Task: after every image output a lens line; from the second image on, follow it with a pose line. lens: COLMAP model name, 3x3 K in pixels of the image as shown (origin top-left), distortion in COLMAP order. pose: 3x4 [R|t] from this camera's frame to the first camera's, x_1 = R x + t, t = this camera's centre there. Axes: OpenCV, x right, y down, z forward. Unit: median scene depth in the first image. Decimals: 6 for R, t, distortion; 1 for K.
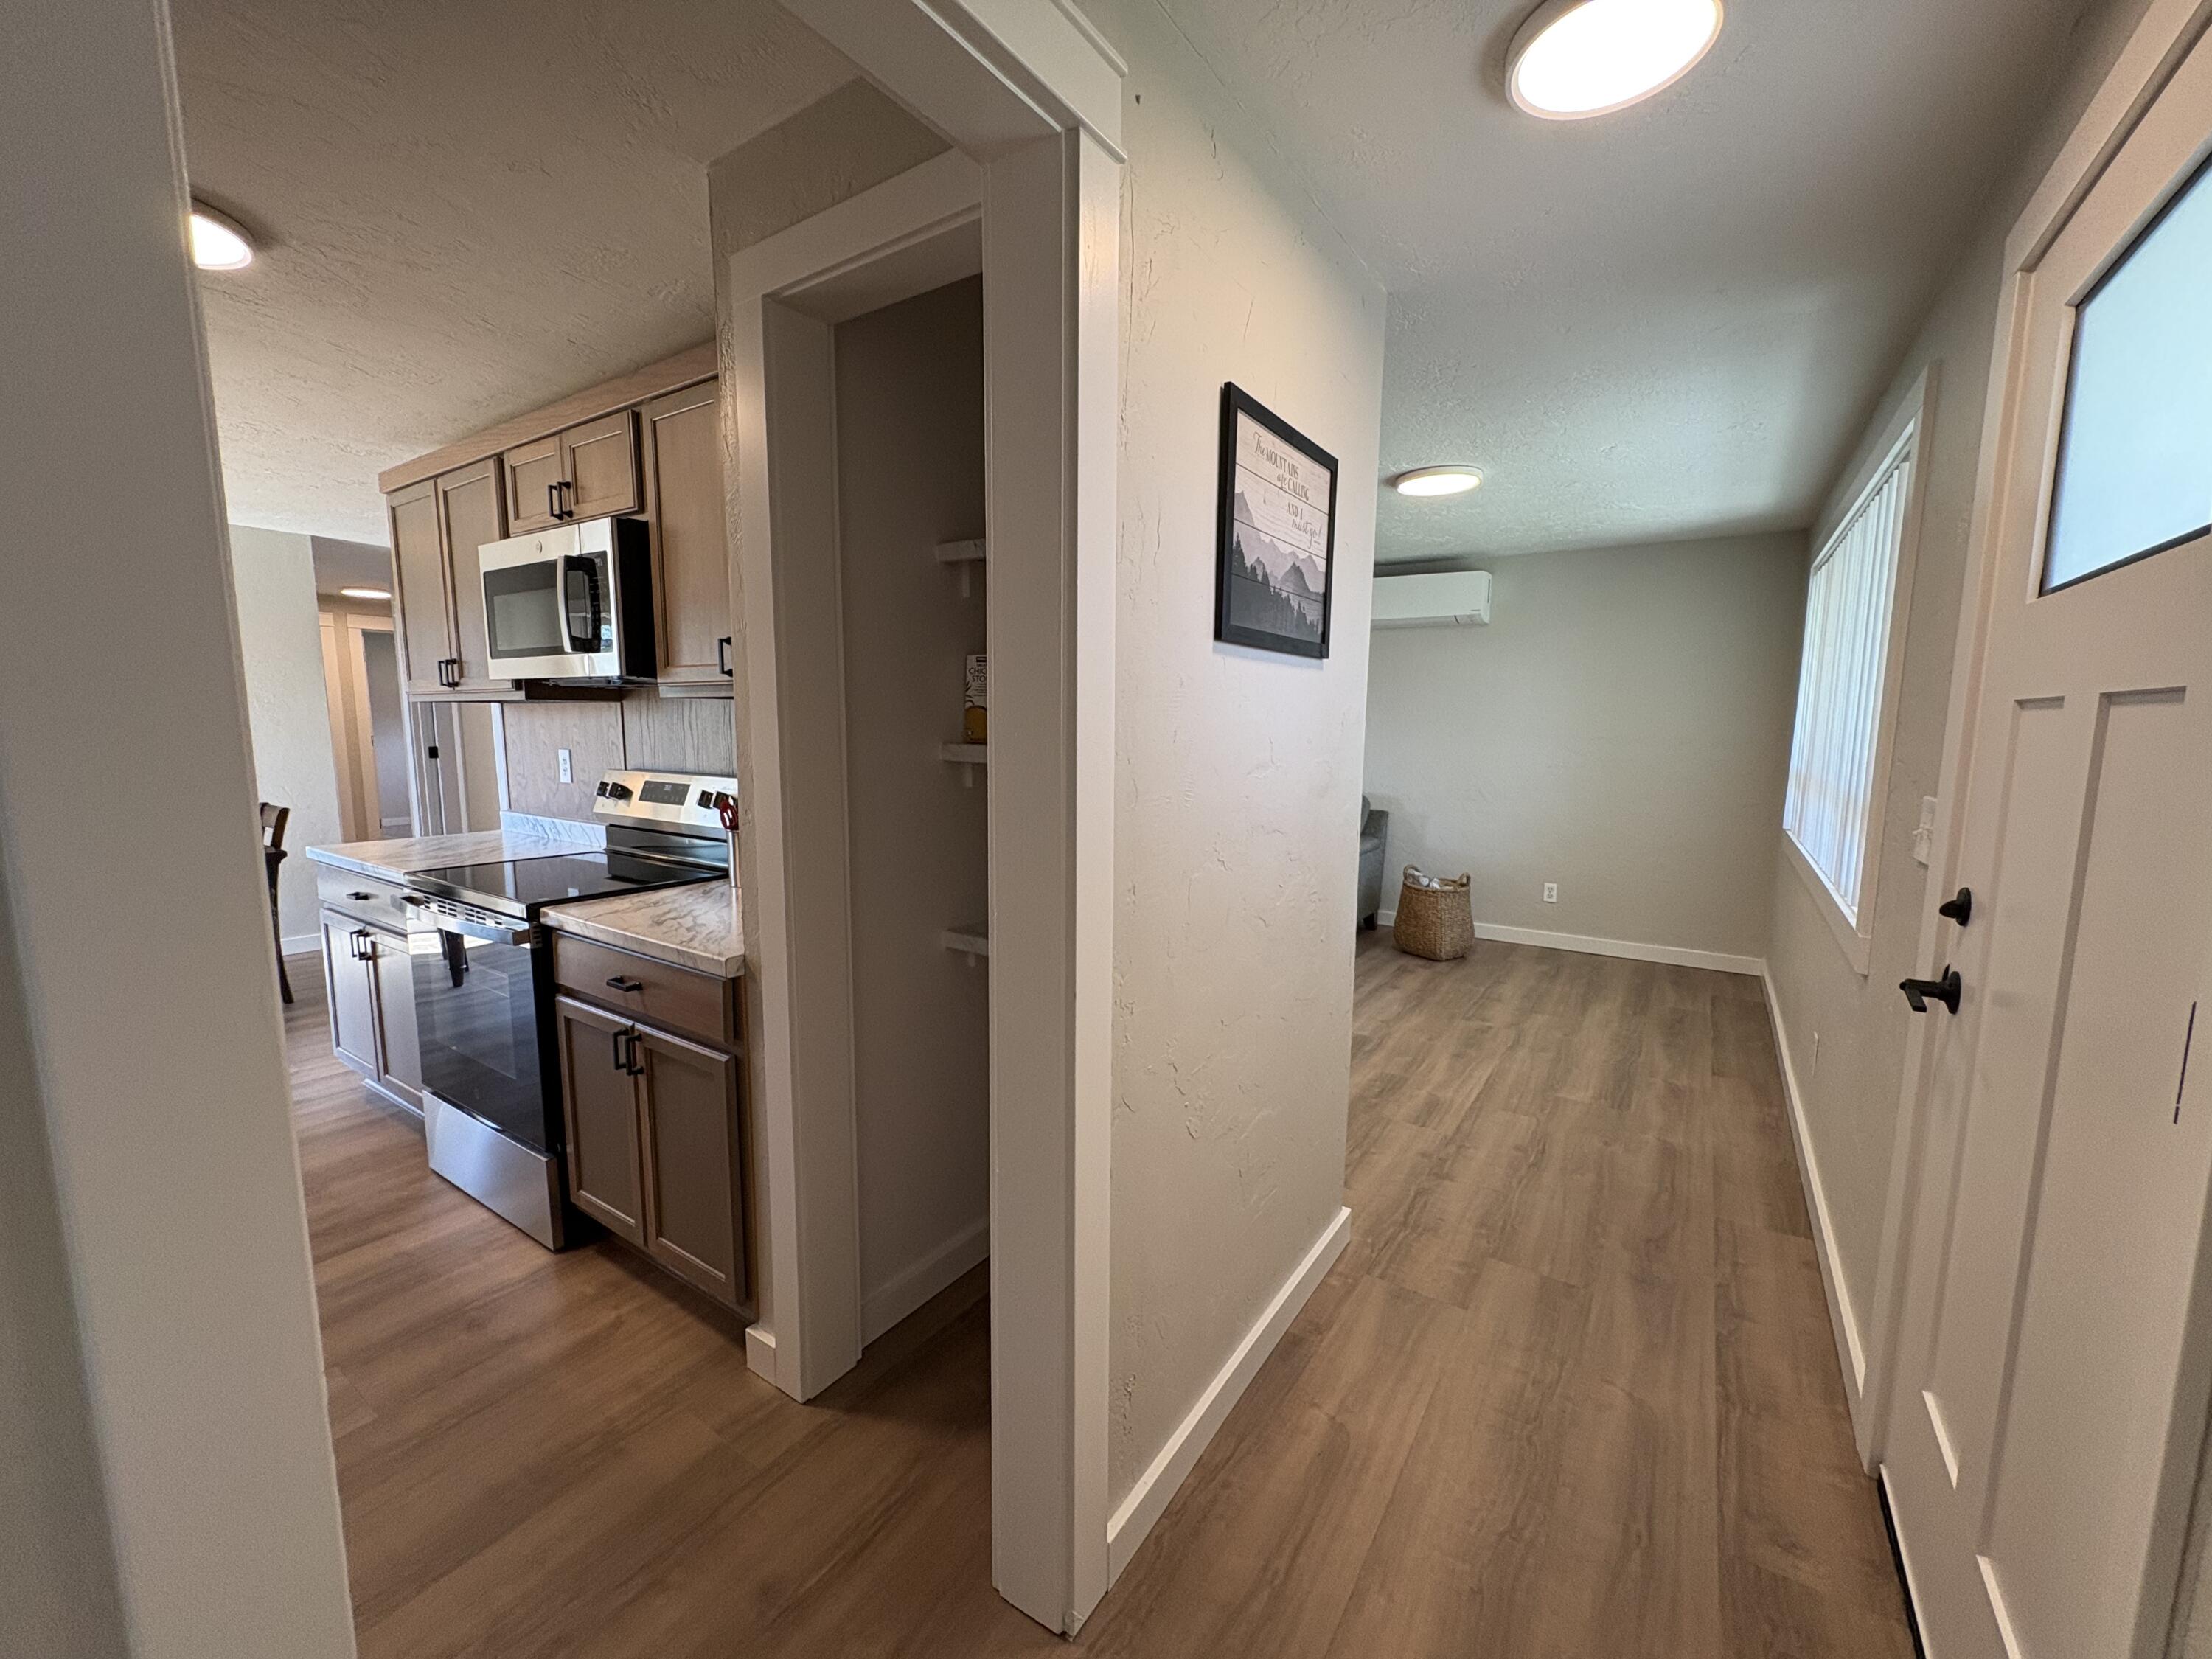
lens RADIAL K [[883.8, 0, 1101.5], [0, 883.8, 831.3], [0, 0, 1]] dist [0.001156, -0.000191]
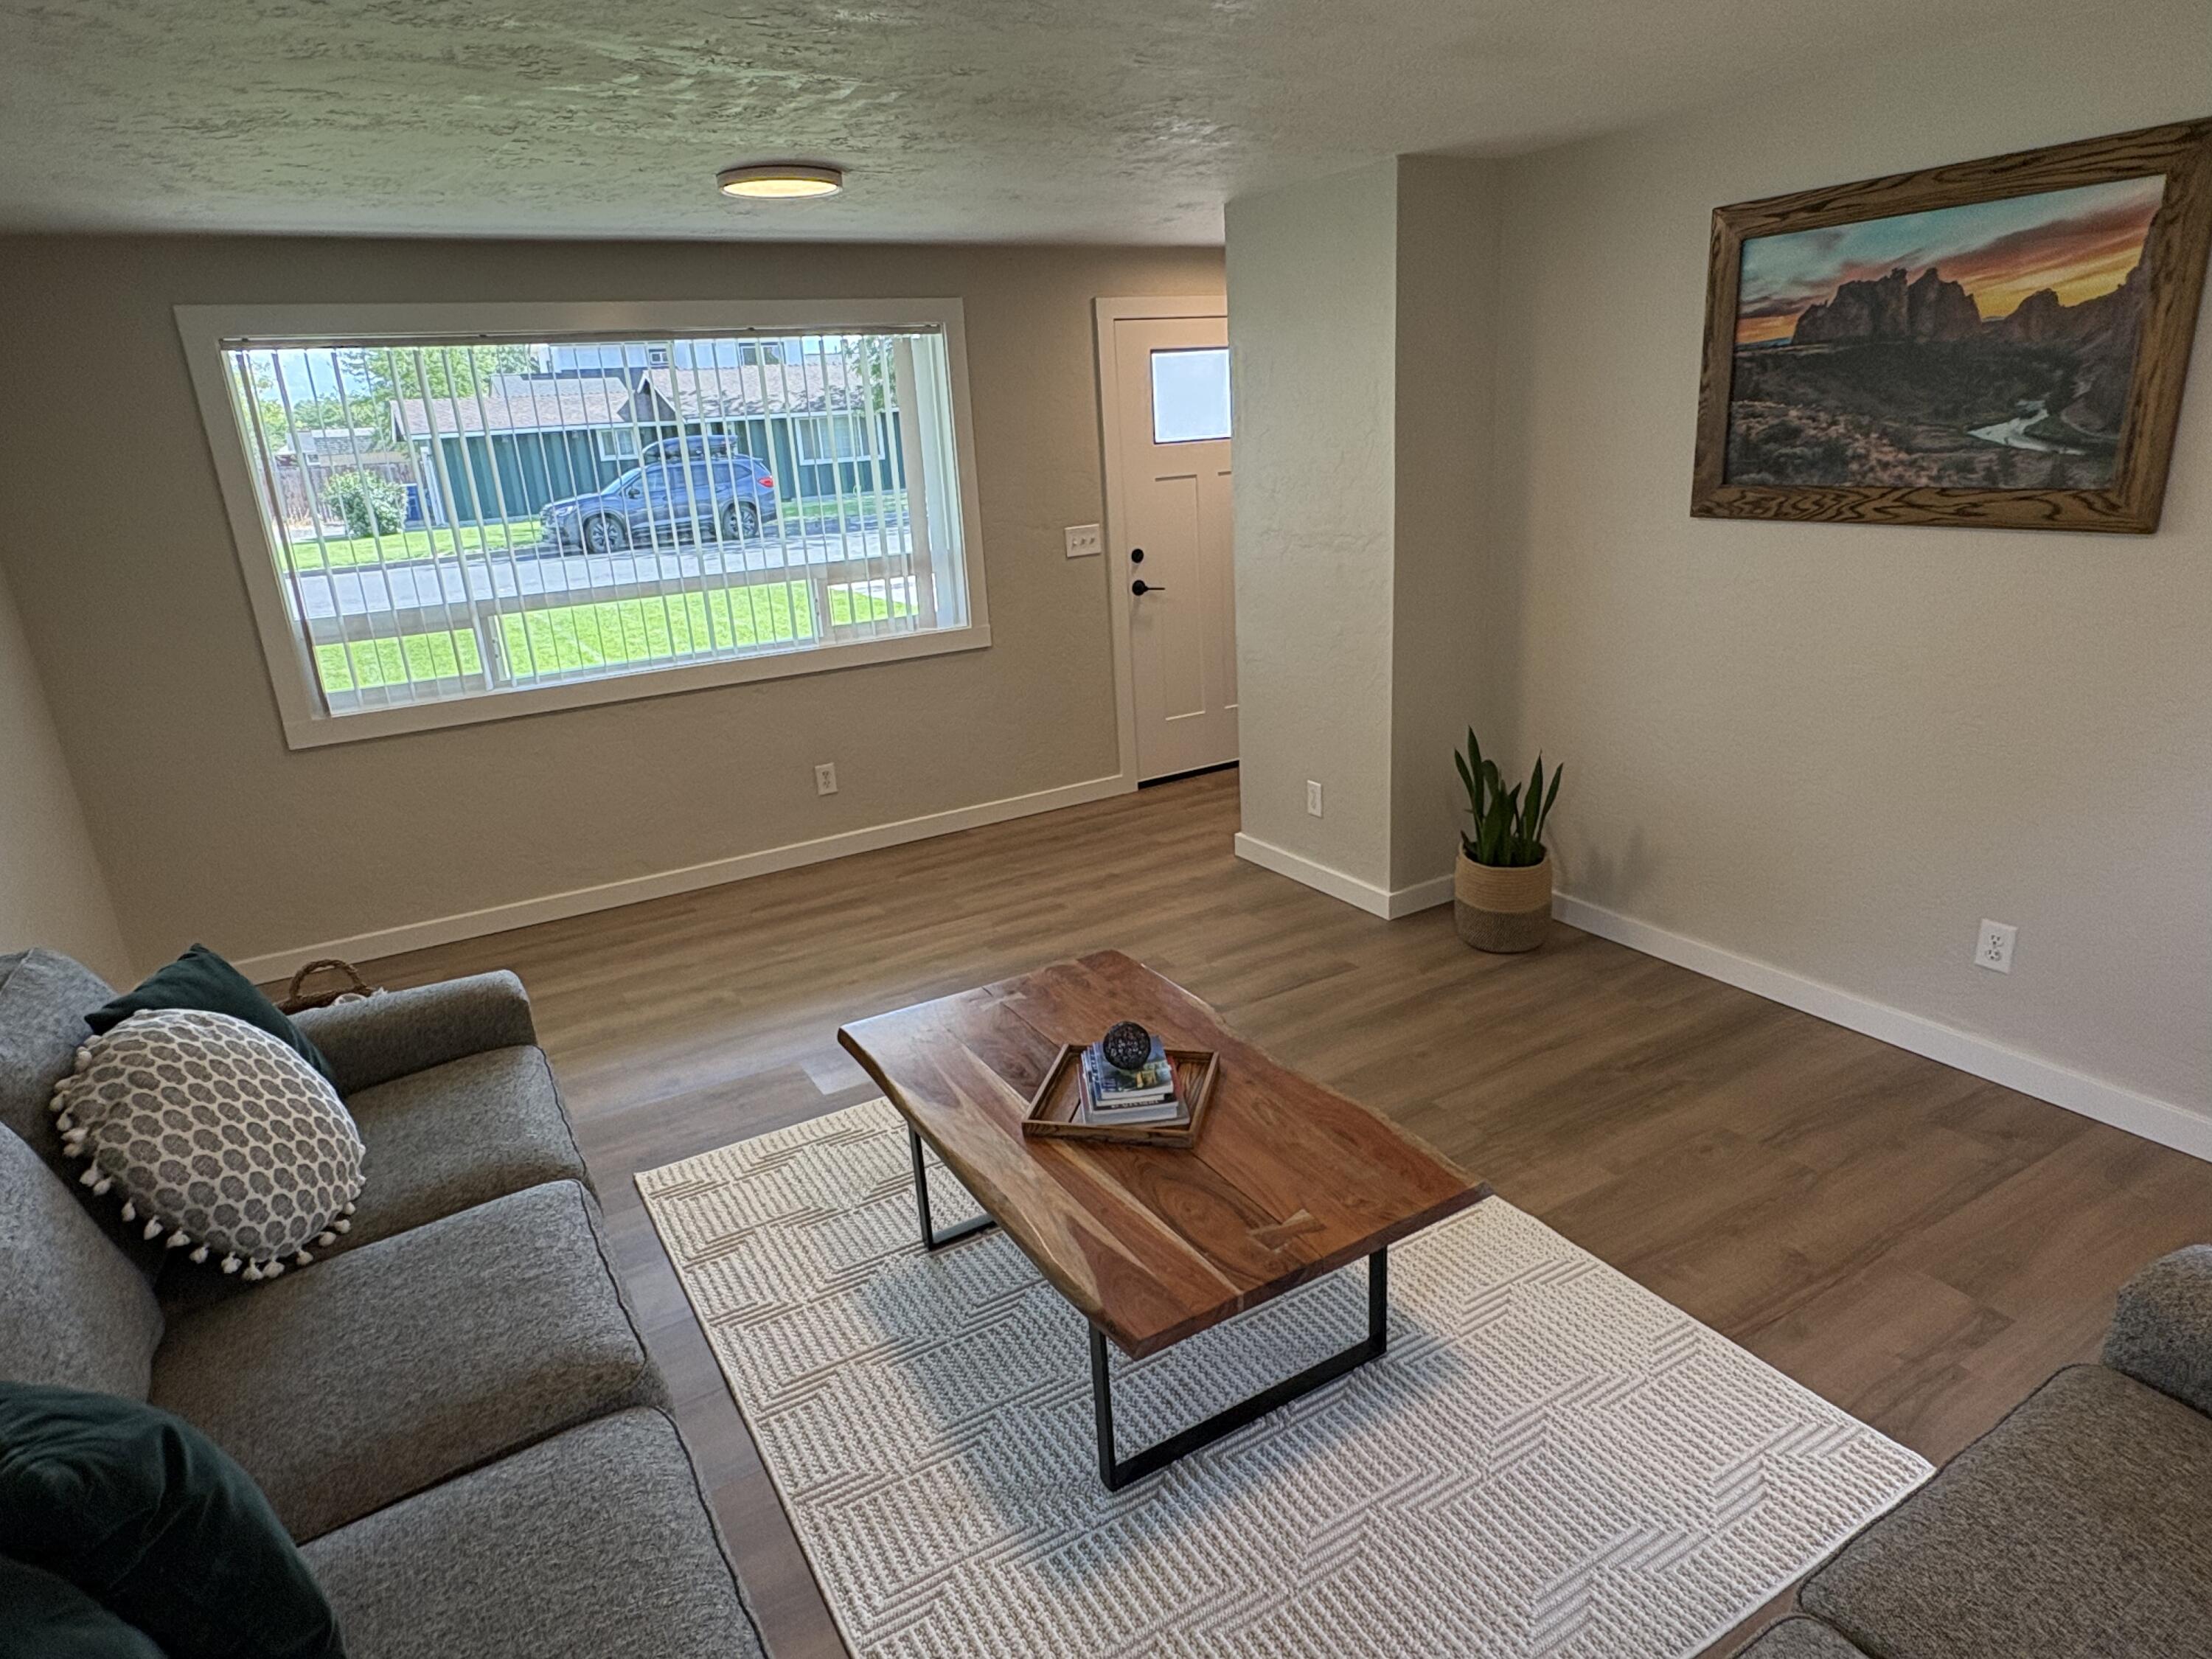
lens RADIAL K [[1286.9, 0, 1105.7], [0, 1286.9, 833.5], [0, 0, 1]] dist [-0.002192, 0.004091]
pose [[-0.903104, -0.091098, 0.419649, -0.459271], [0.103780, 0.901970, 0.419141, -0.540381], [-0.416693, 0.422079, -0.805119, 3.029820]]
